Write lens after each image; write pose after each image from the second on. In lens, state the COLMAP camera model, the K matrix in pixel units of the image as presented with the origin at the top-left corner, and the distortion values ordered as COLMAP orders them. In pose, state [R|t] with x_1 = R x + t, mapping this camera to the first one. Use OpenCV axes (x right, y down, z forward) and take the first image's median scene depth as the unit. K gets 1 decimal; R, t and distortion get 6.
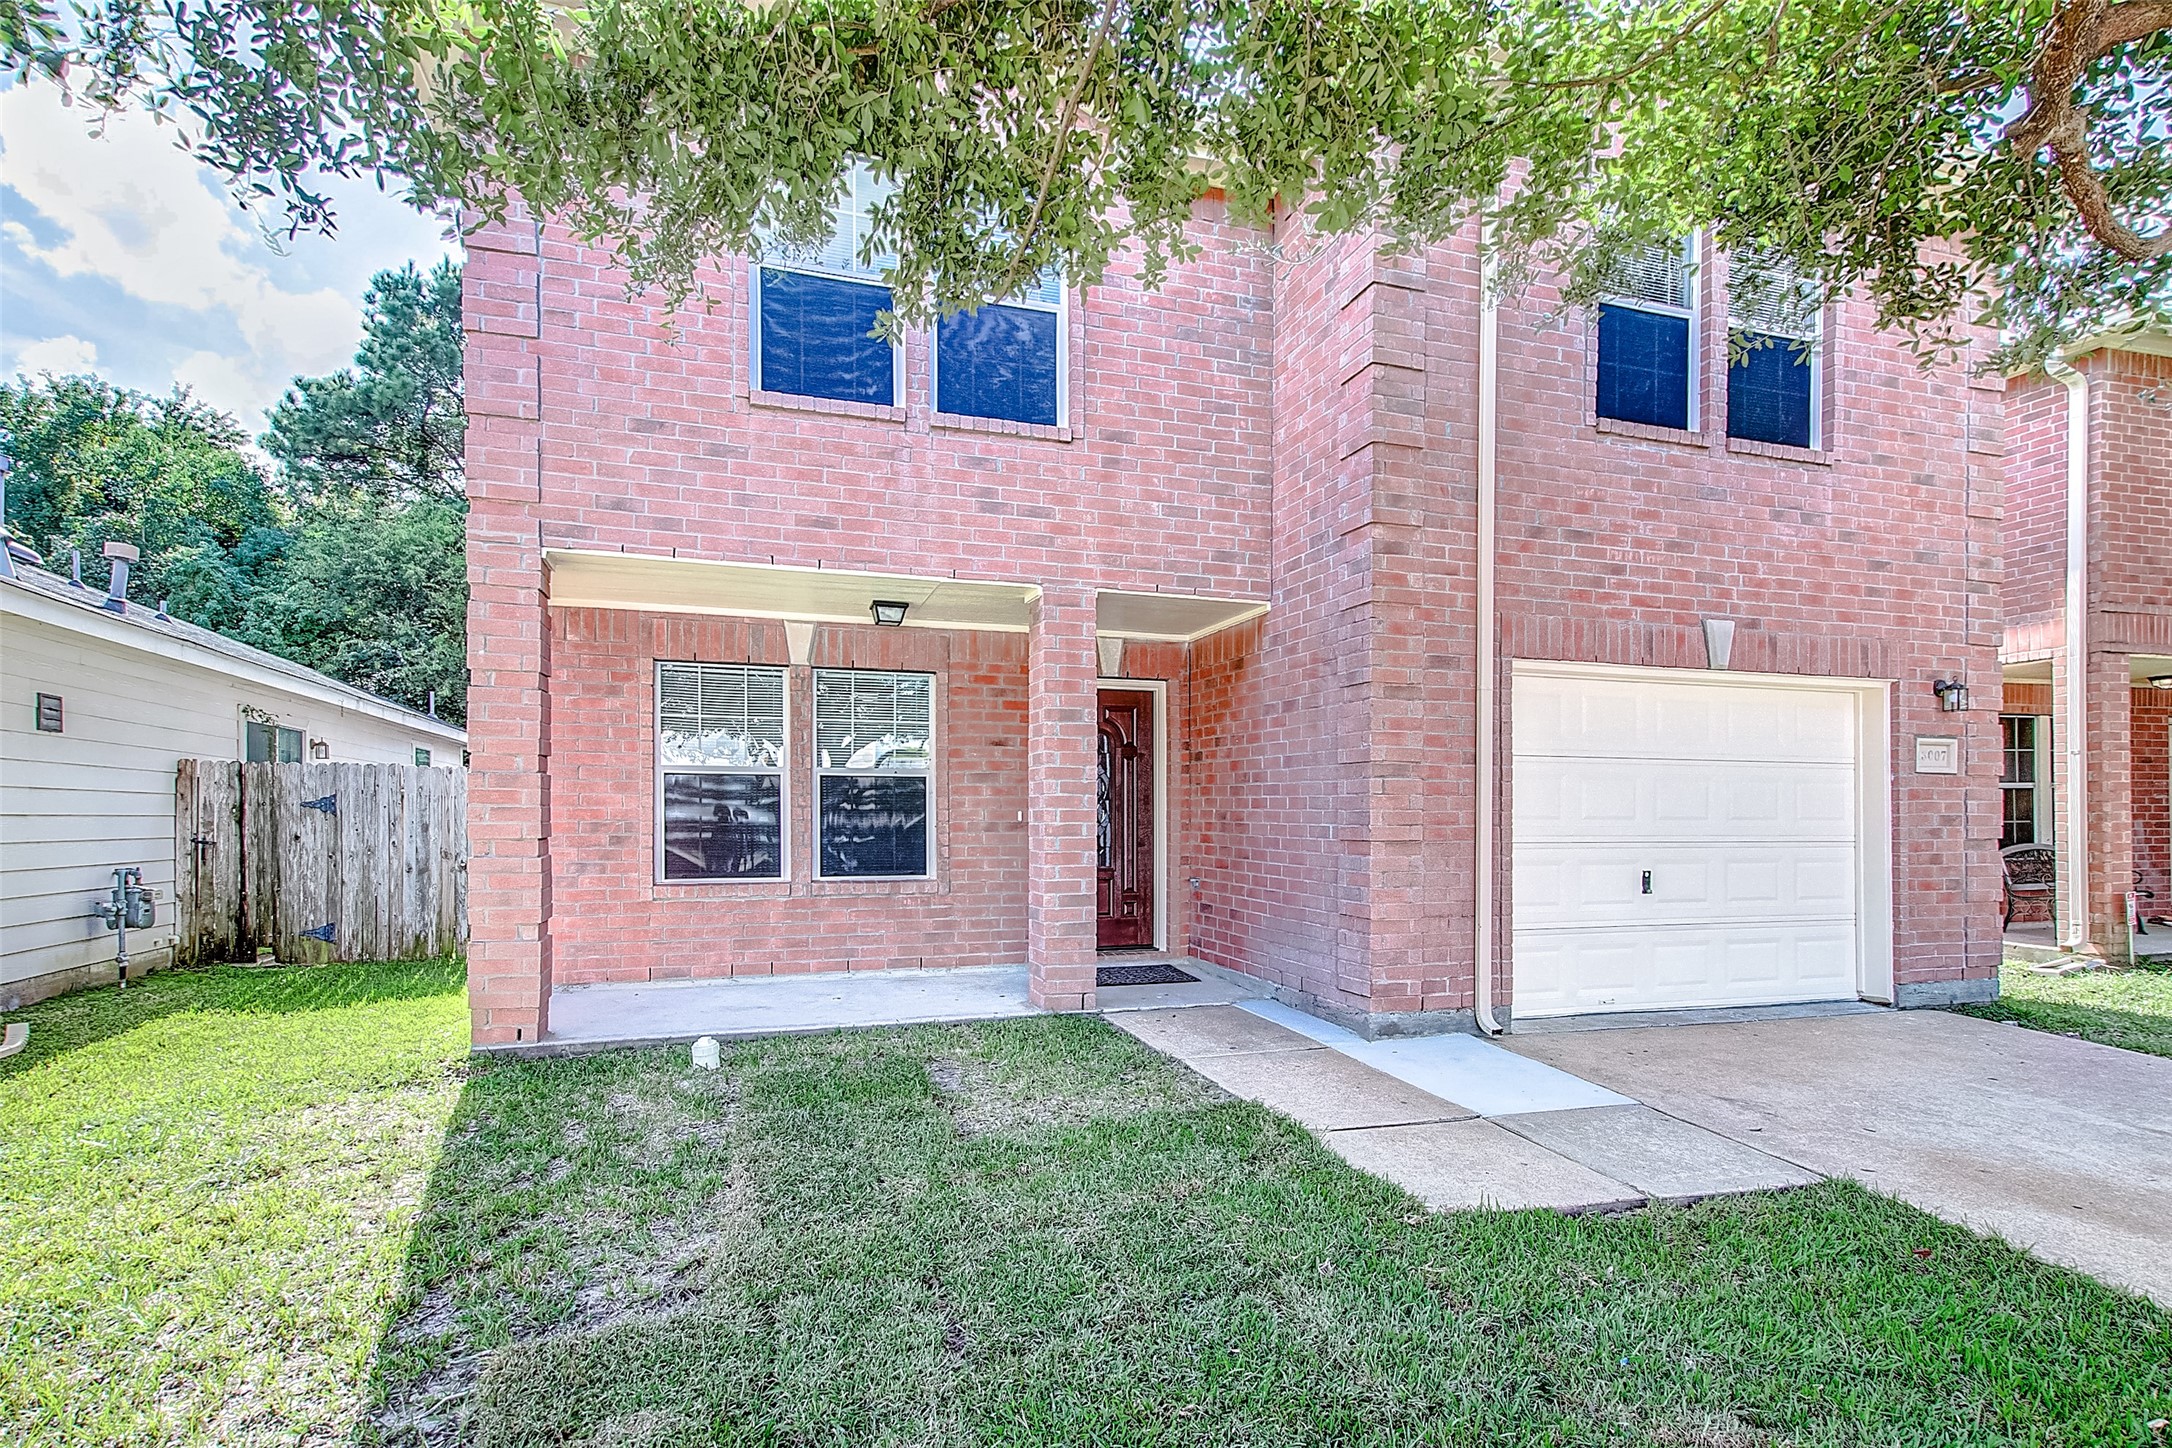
lens RADIAL K [[1034.4, 0, 1127.8], [0, 1034.4, 795.3], [0, 0, 1]] dist [0.004668, 0.004114]
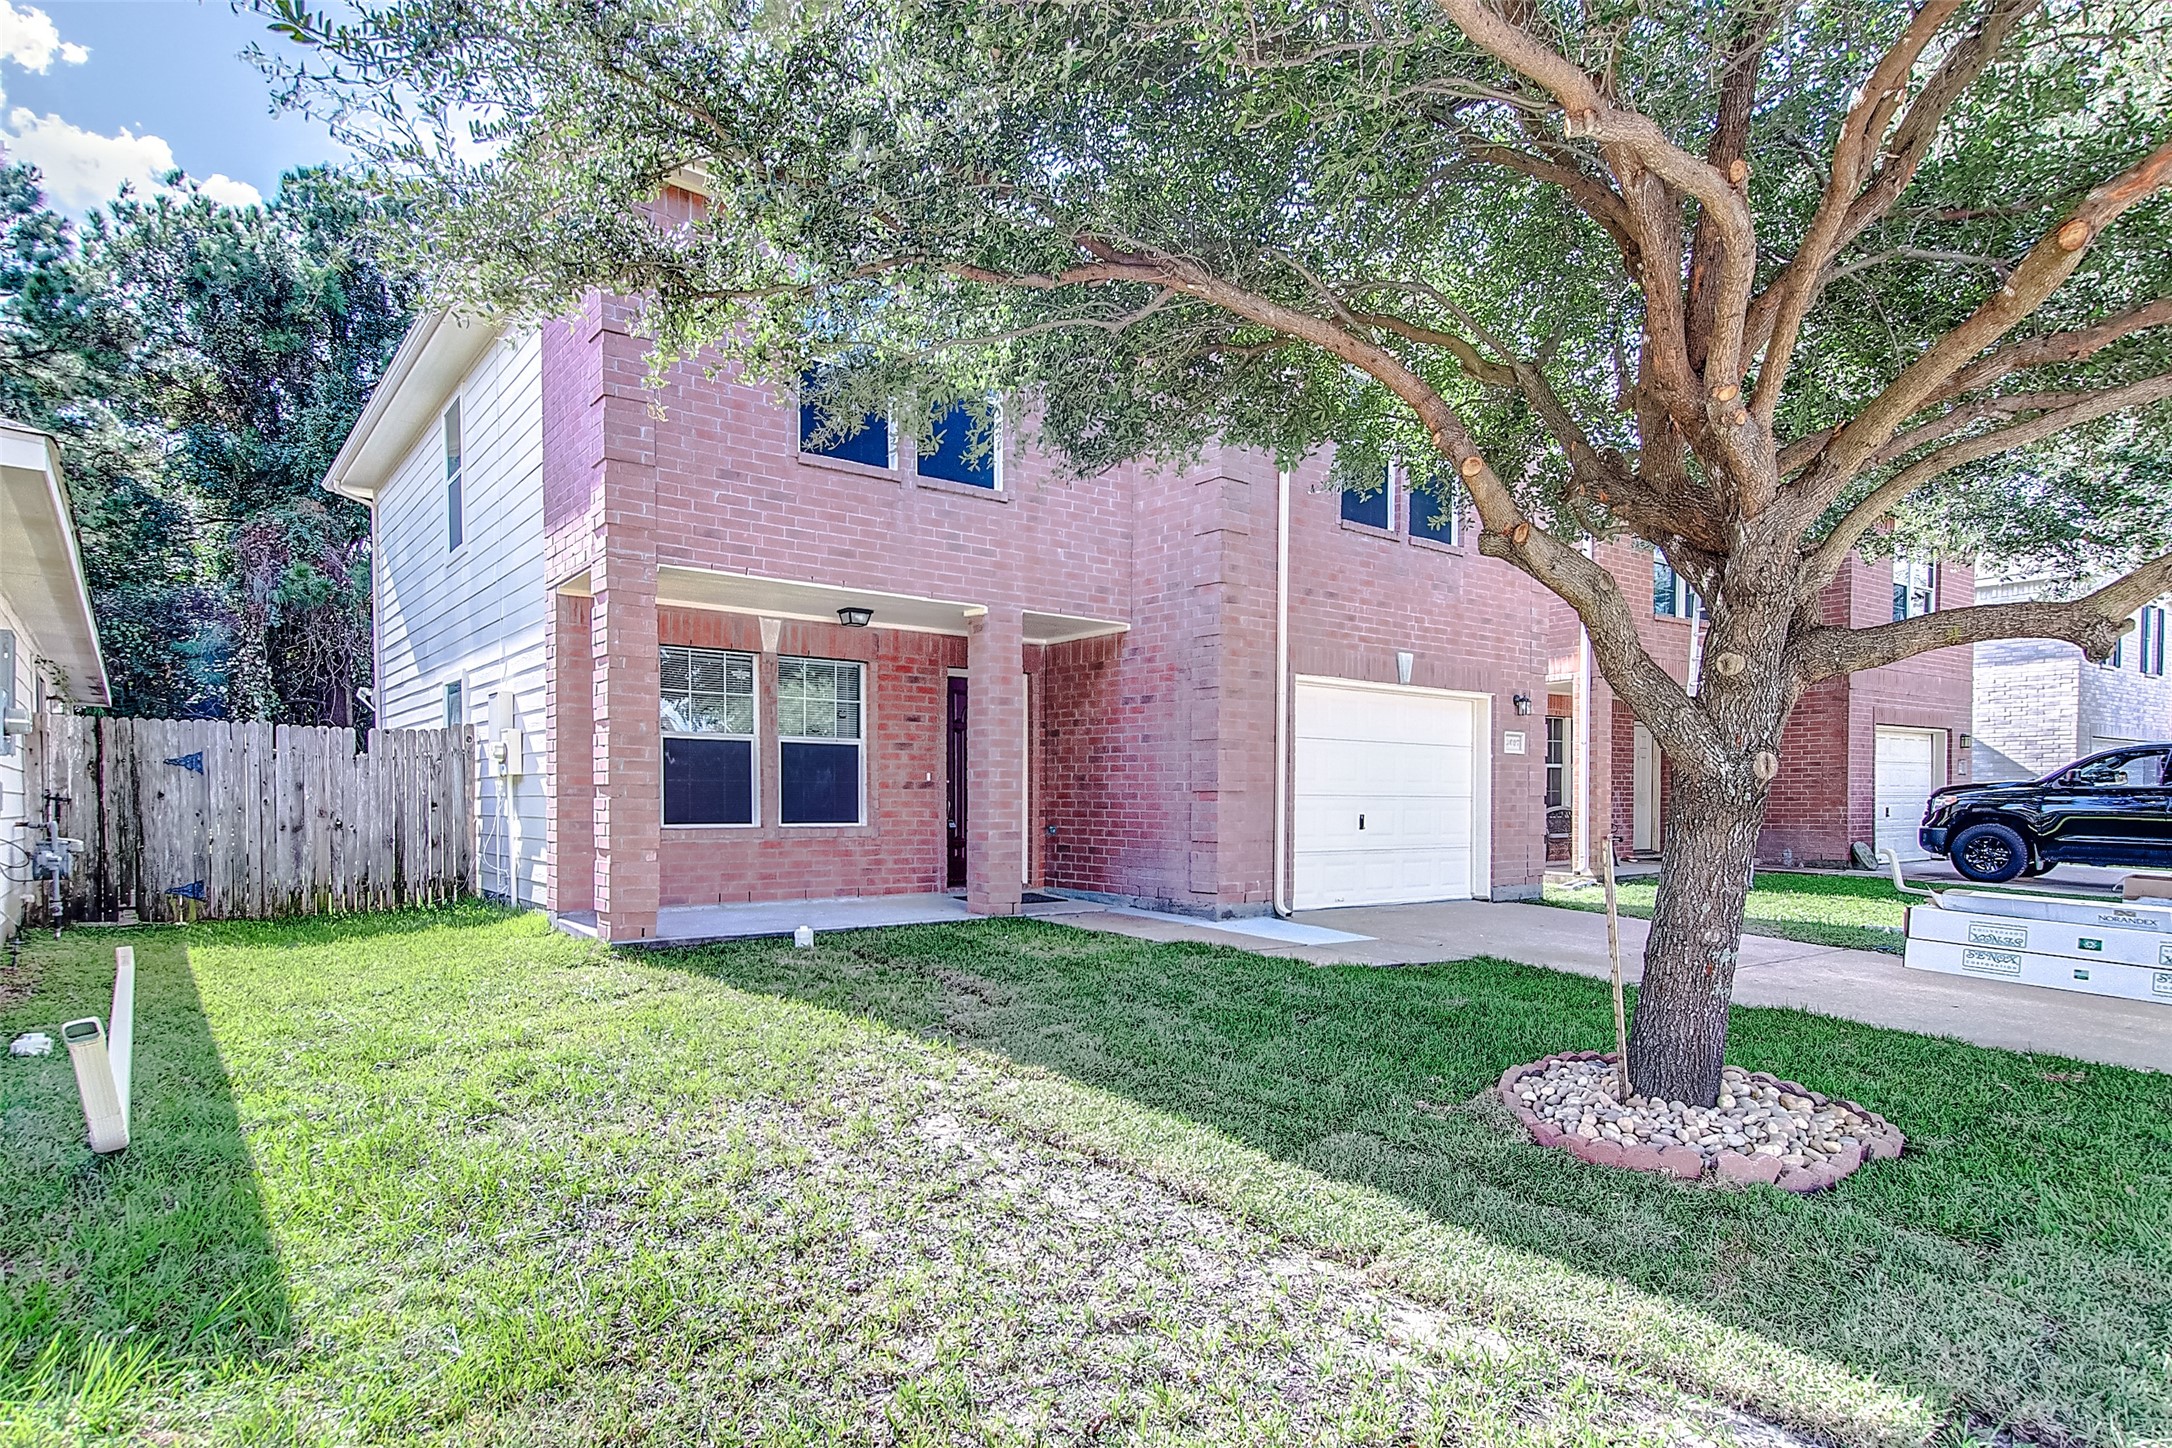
lens RADIAL K [[1161.2, 0, 1137.6], [0, 1161.2, 802.5], [0, 0, 1]] dist [-0.005554, 0.006908]
pose [[0.933106, 0.000070, 0.359601, -0.412115], [-0.008001, 0.999756, 0.020568, 0.021929], [-0.359512, -0.022069, 0.932880, -0.466417]]
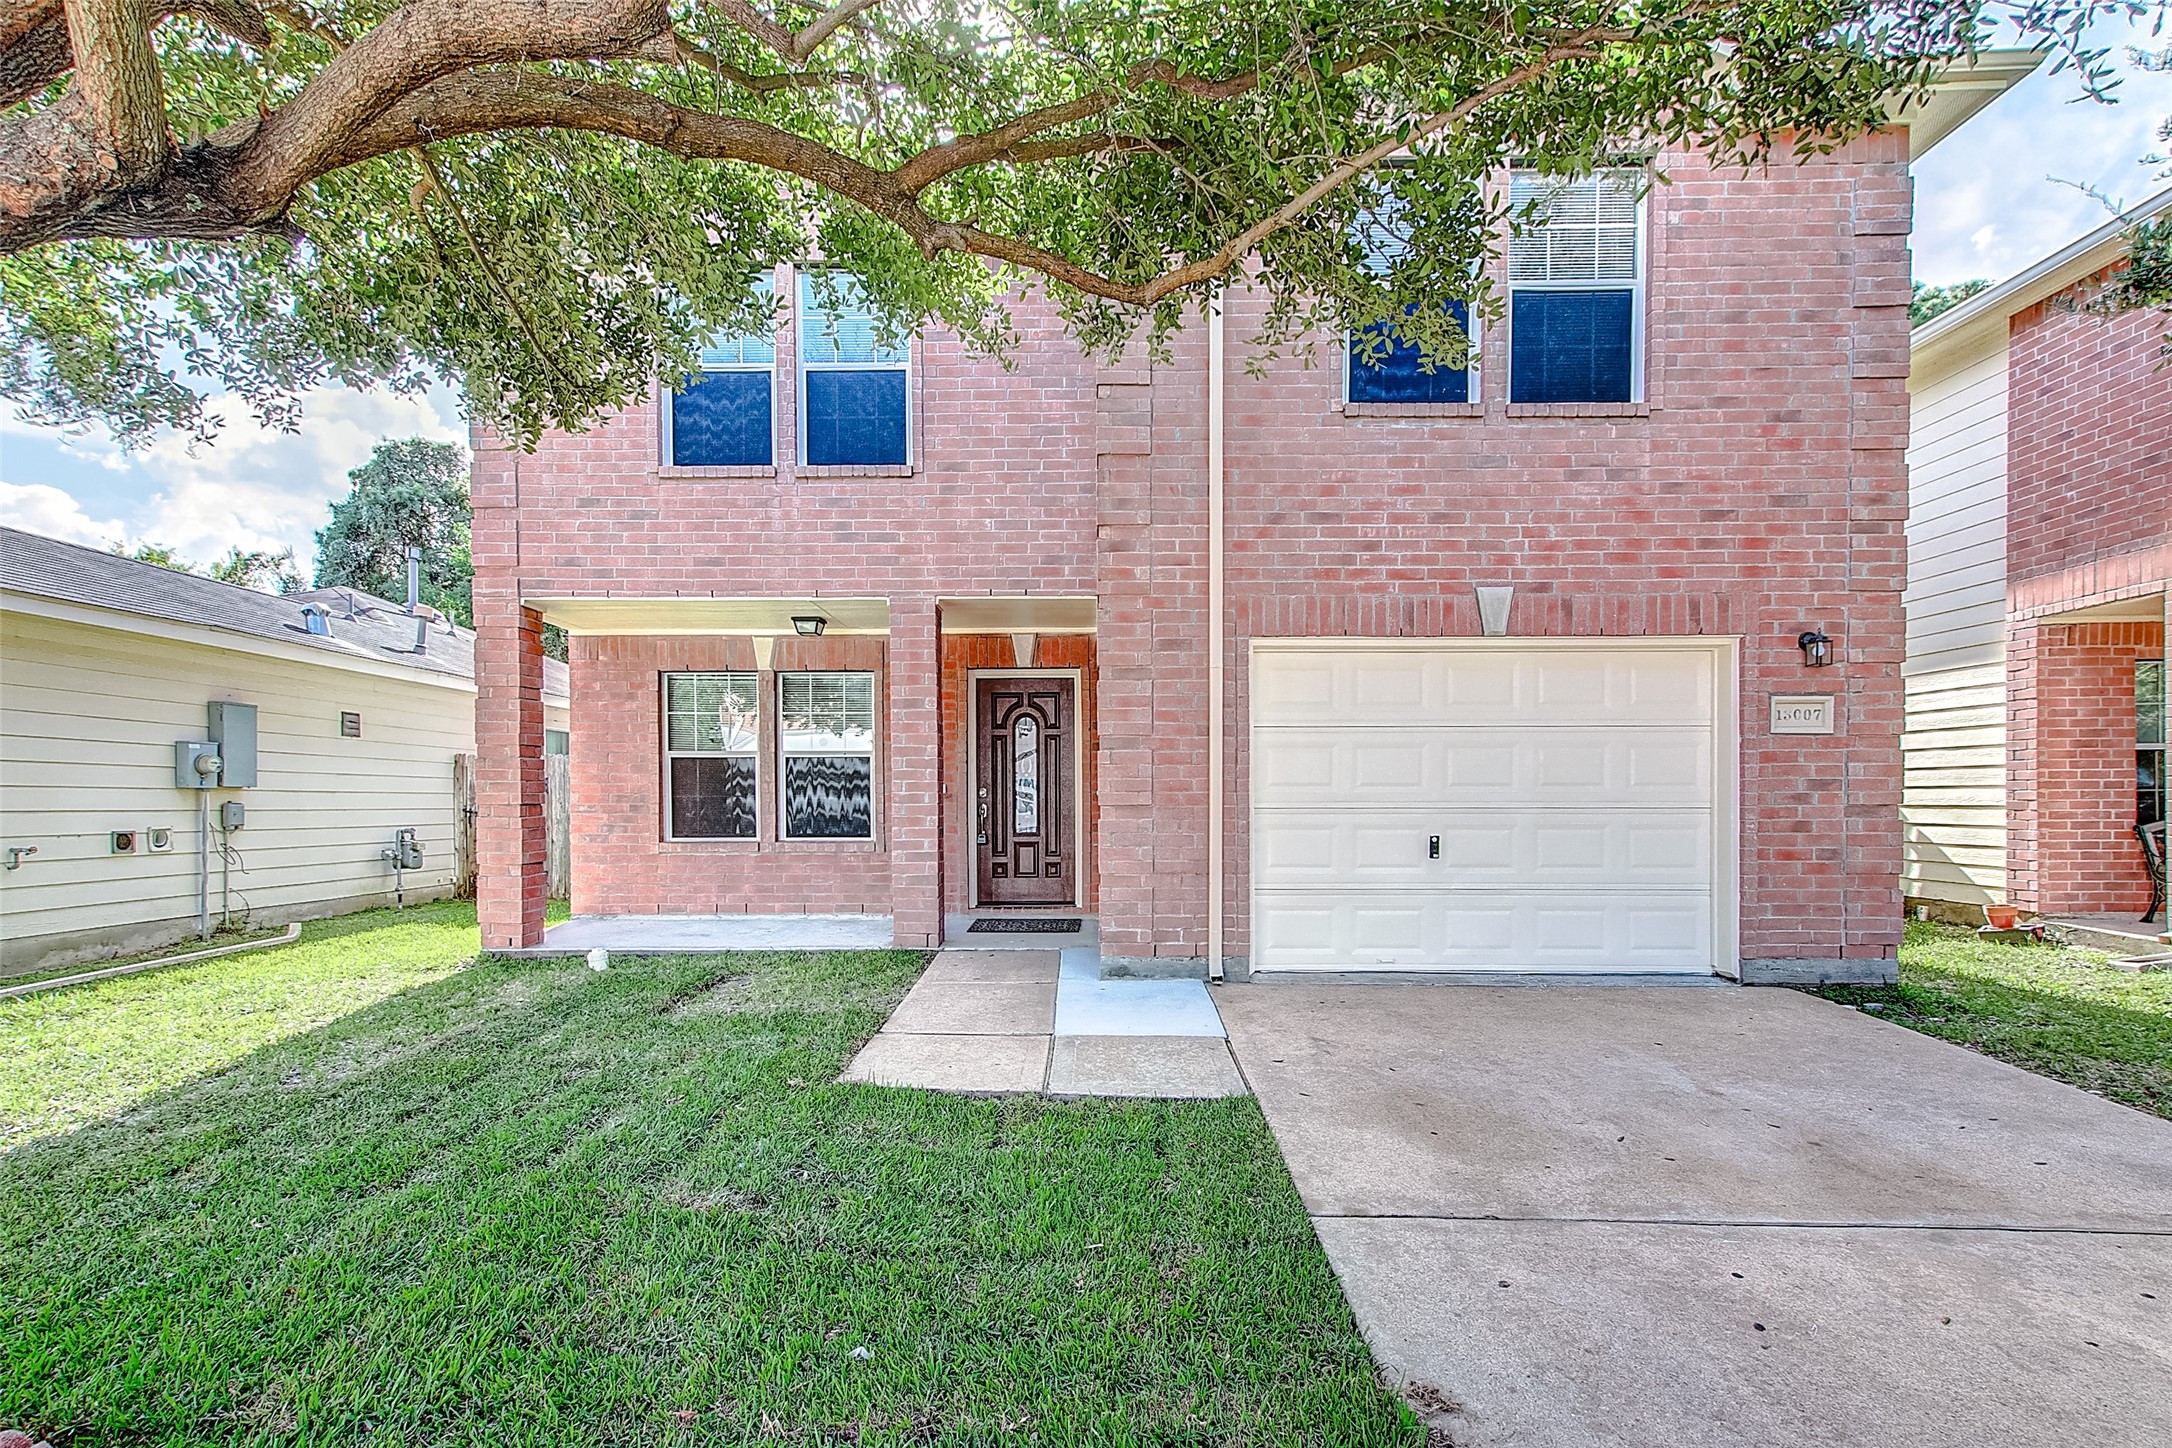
lens RADIAL K [[1034.4, 0, 1169.6], [0, 1034.4, 790.2], [0, 0, 1]] dist [0.004668, 0.004114]
pose [[0.950653, -0.007771, -0.310160, 0.554789], [0.011118, 0.999897, 0.009022, 0.015153], [0.310058, -0.012025, 0.950642, -0.053147]]
